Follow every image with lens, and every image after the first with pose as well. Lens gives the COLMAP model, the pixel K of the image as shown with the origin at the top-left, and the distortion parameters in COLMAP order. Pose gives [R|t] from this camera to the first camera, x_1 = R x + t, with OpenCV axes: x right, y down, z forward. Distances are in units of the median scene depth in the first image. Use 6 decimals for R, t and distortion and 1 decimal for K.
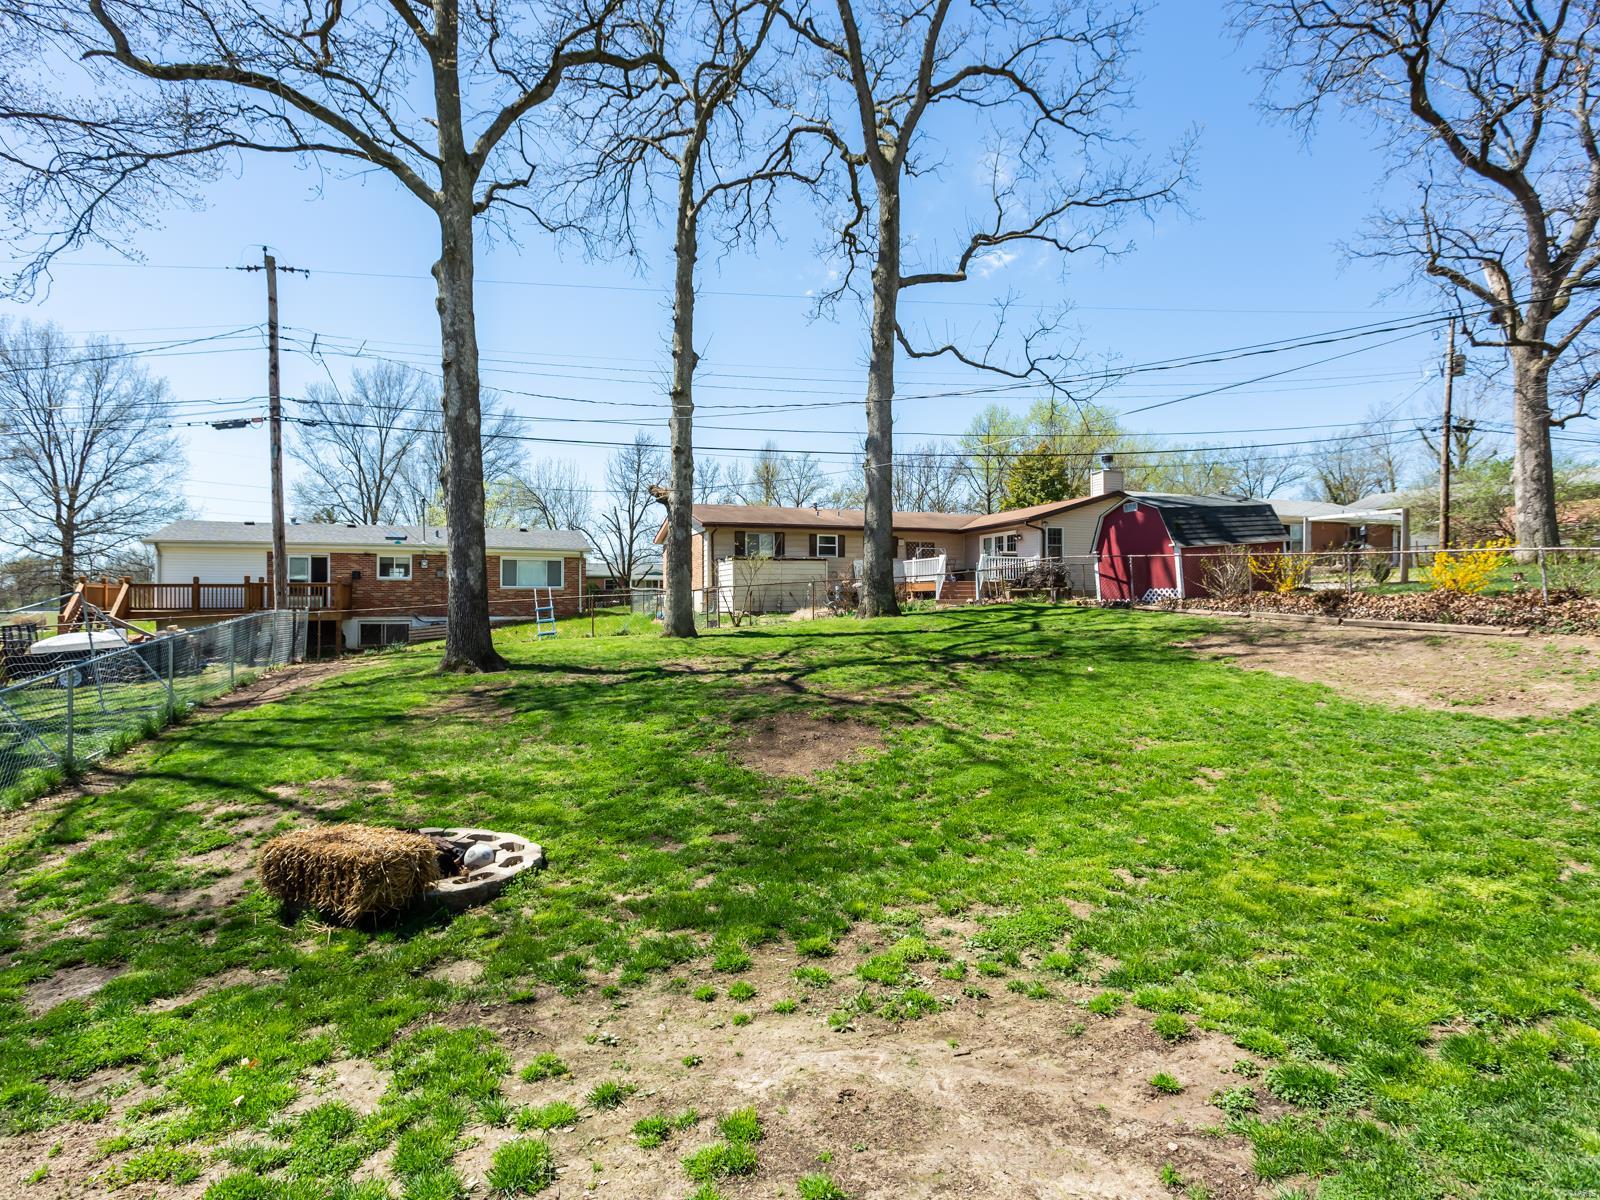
lens RADIAL K [[879.9, 0, 798.7], [0, 879.9, 595.5], [0, 0, 1]] dist [-0.010928, 0.004346]
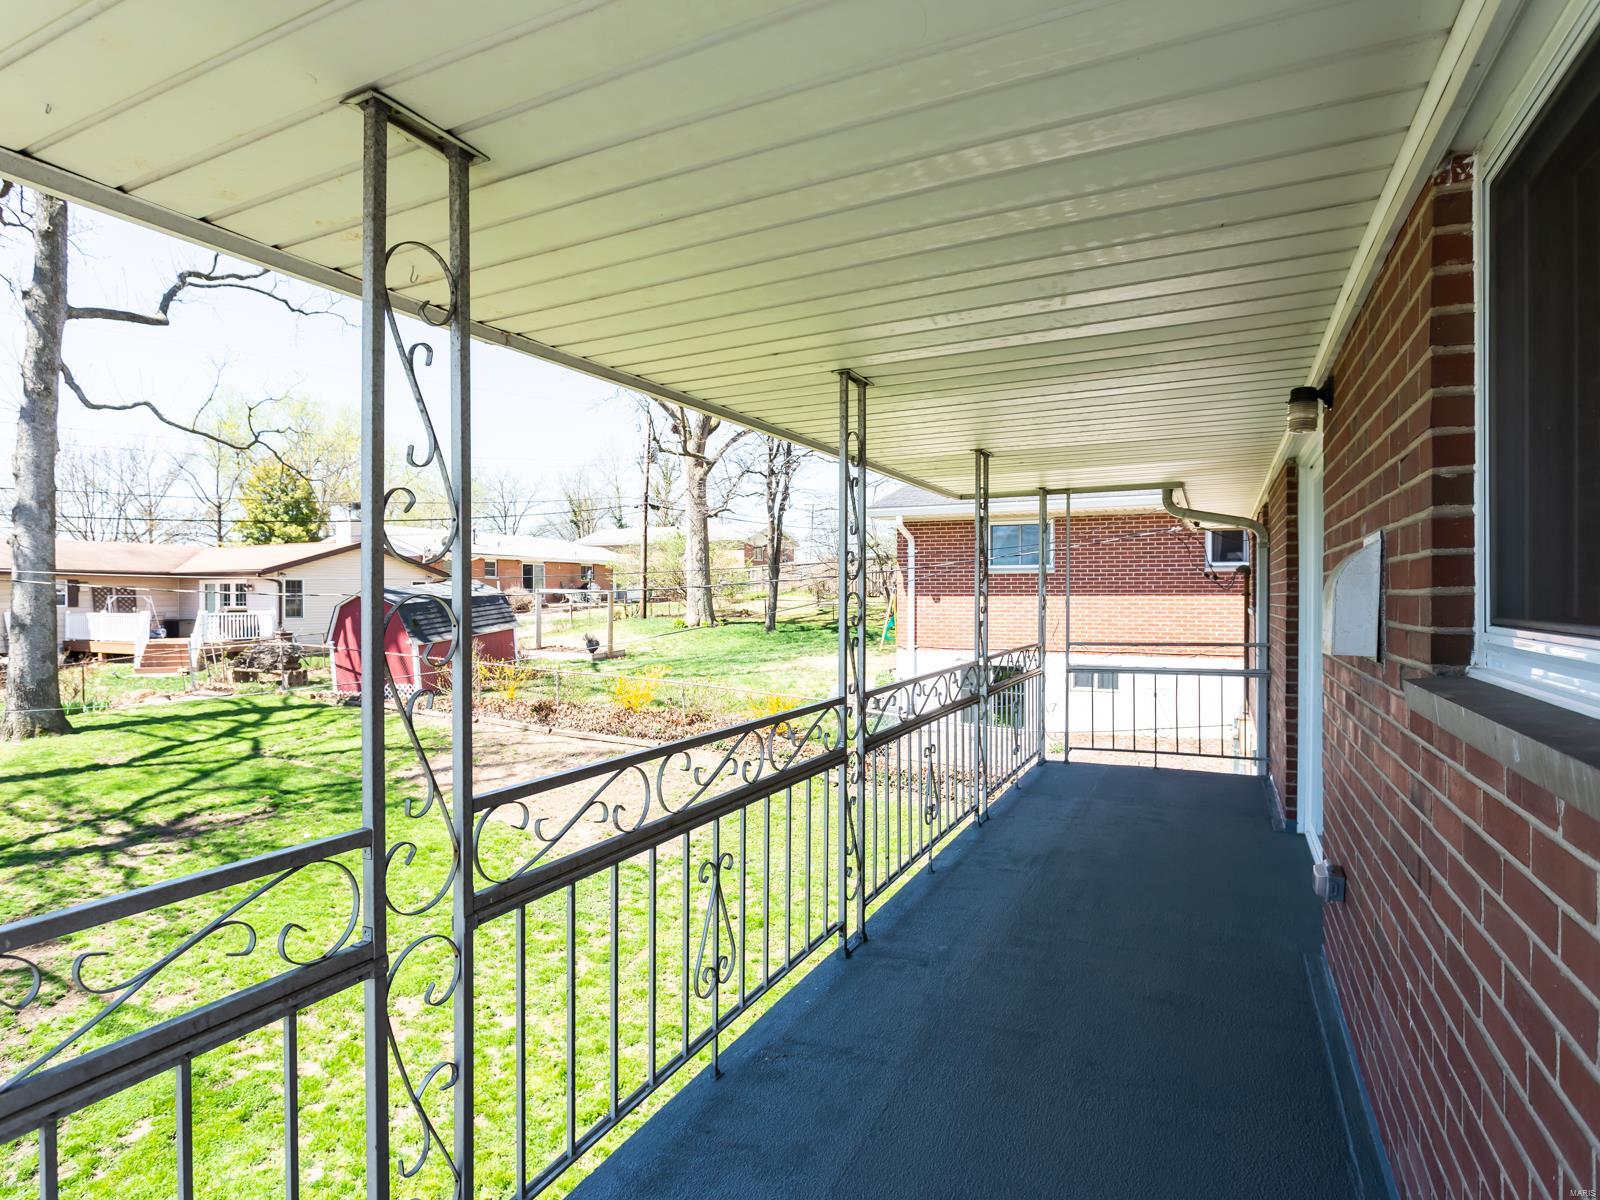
lens RADIAL K [[879.9, 0, 789.5], [0, 879.9, 594.2], [0, 0, 1]] dist [-0.010928, 0.004346]
pose [[0.709806, -0.004566, 0.704382, 0.018996], [-0.002320, 0.999958, 0.008819, -0.106621], [-0.704393, -0.007894, 0.709766, -0.026159]]
